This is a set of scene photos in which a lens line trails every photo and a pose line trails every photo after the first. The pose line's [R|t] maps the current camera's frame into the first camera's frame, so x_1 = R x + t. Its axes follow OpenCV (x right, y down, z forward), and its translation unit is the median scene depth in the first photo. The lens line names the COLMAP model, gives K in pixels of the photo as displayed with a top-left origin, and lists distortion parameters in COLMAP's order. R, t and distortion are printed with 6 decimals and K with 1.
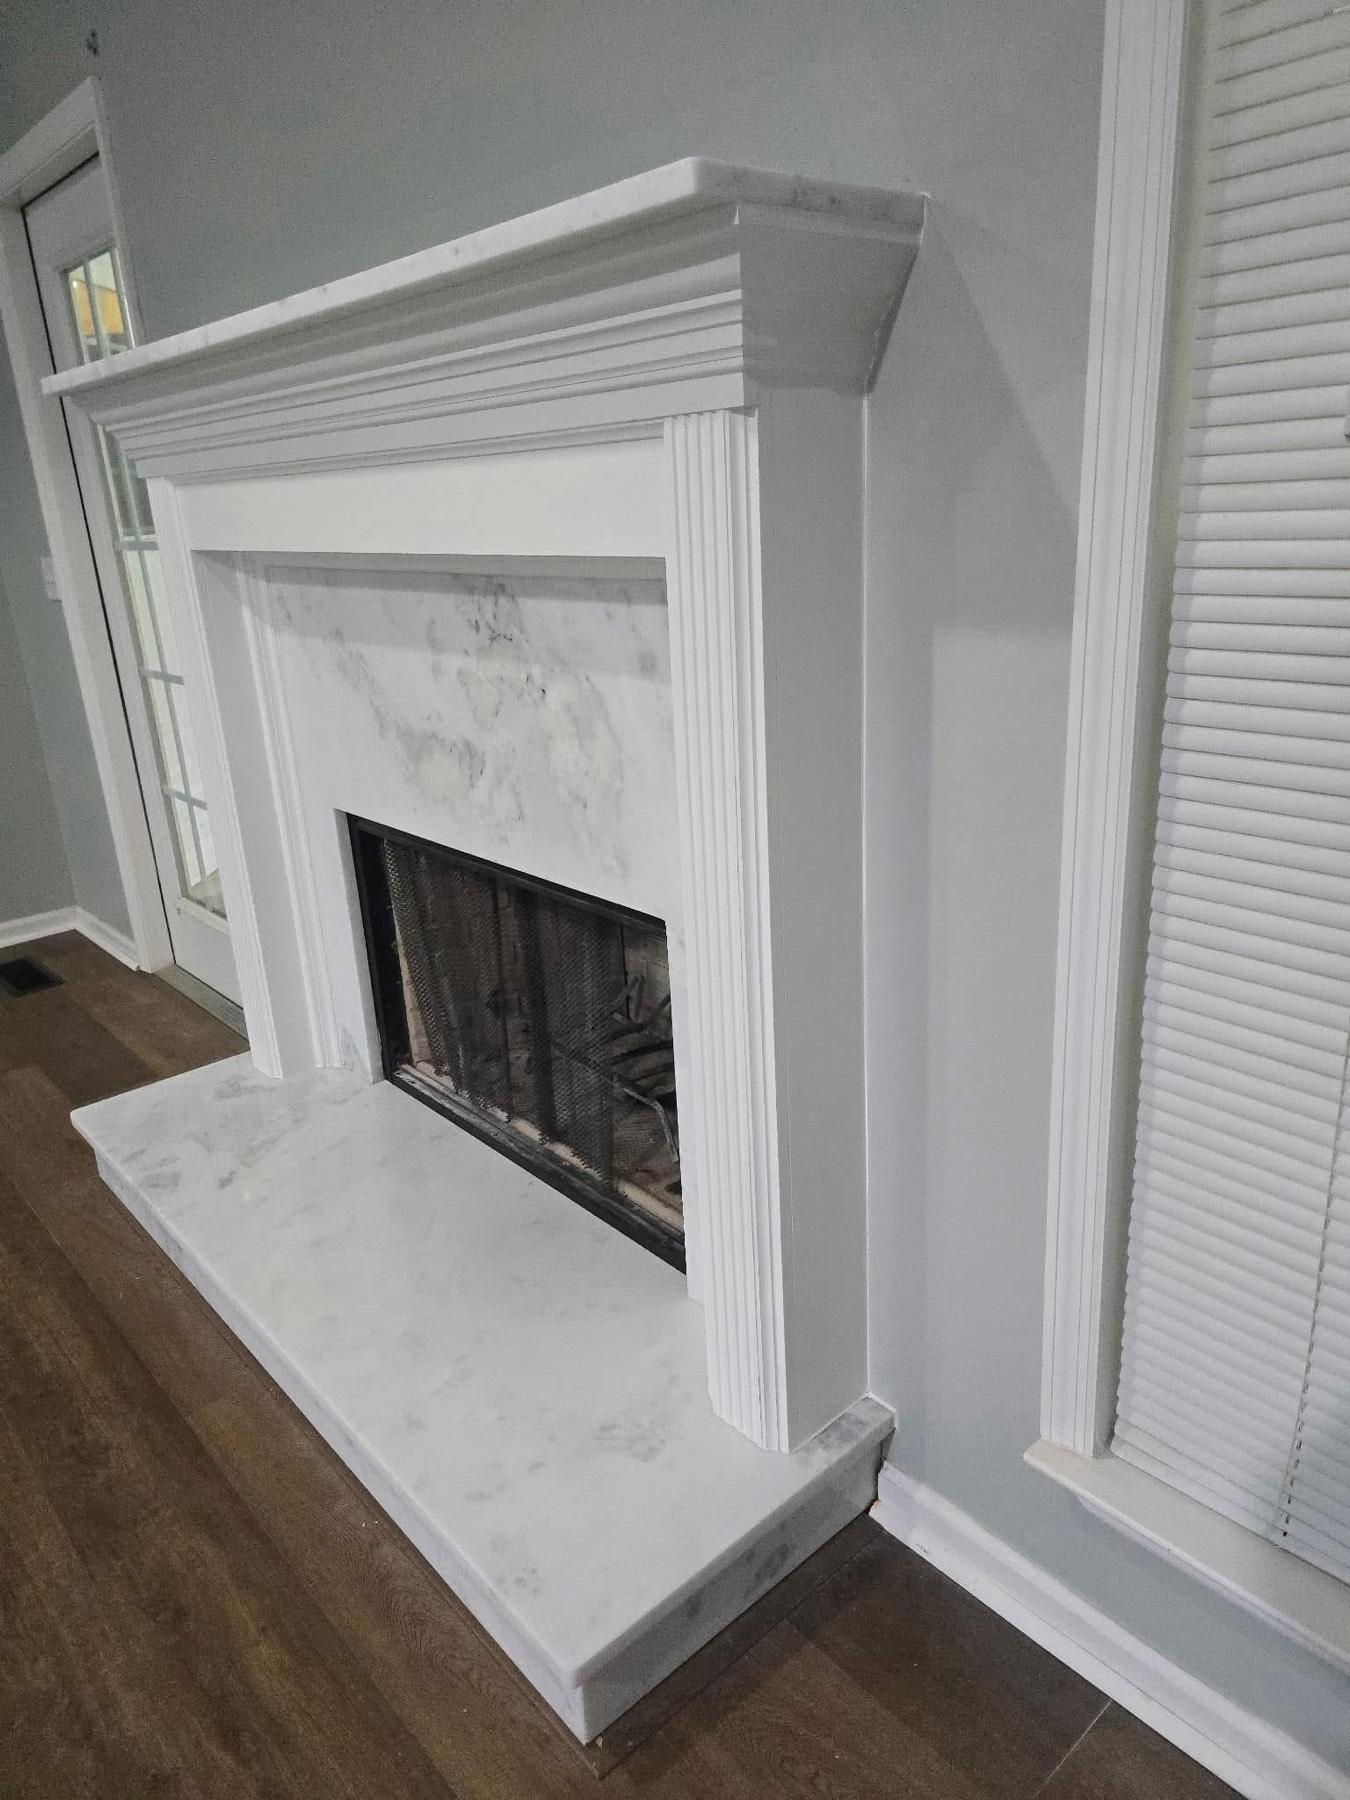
lens RADIAL K [[1258.9, 0, 675.0], [0, 1258.9, 900.0], [0, 0, 1]] dist [0.028886, -0.001357]
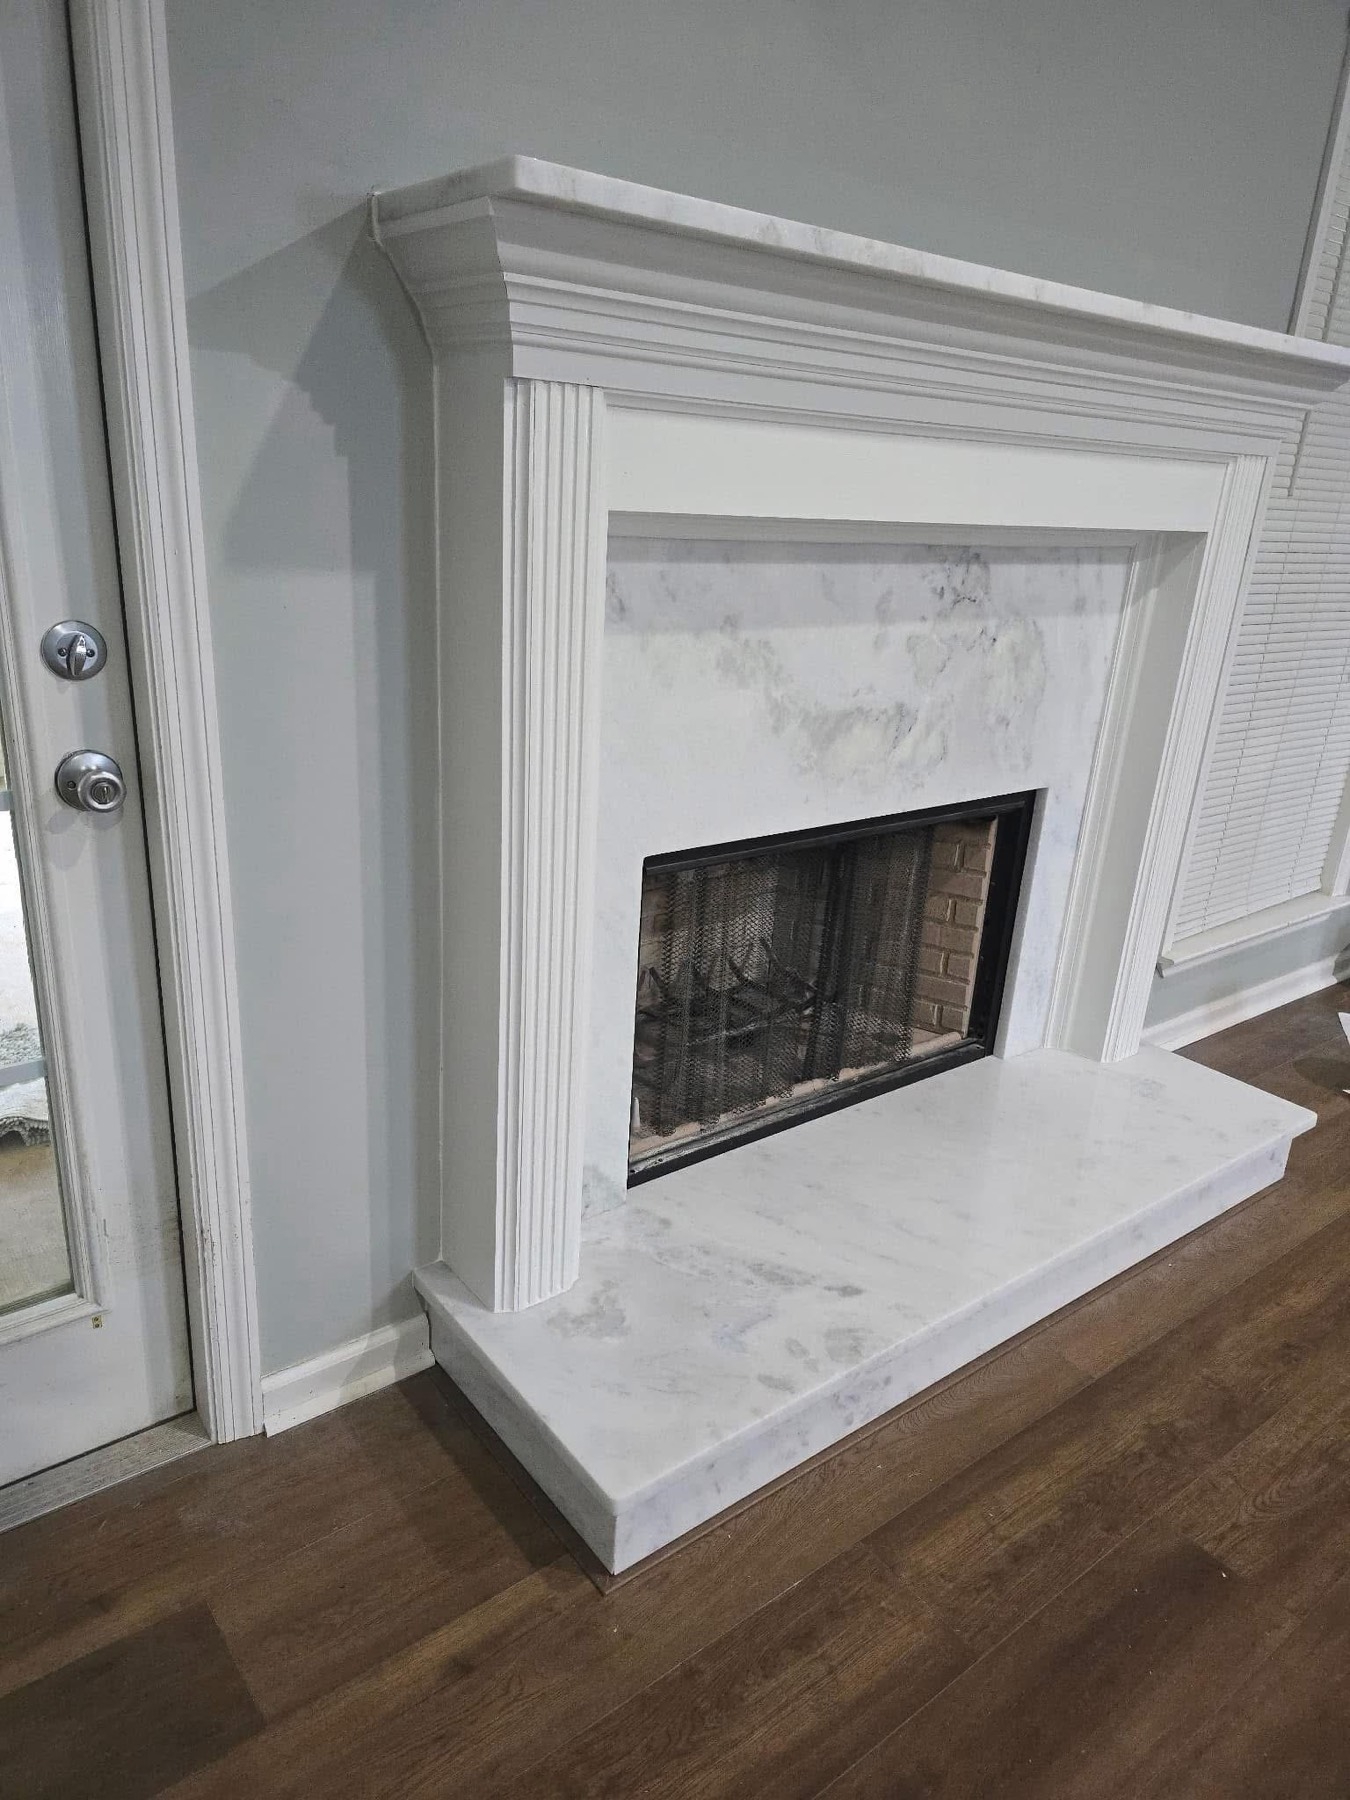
lens RADIAL K [[1208.8, 0, 672.9], [0, 1208.8, 928.7], [0, 0, 1]] dist [0.003212, -0.000982]
pose [[0.049131, -0.289664, 0.955867, -1.262596], [0.270054, 0.925229, 0.266499, -0.286756], [-0.961591, 0.245042, 0.123682, 1.150417]]
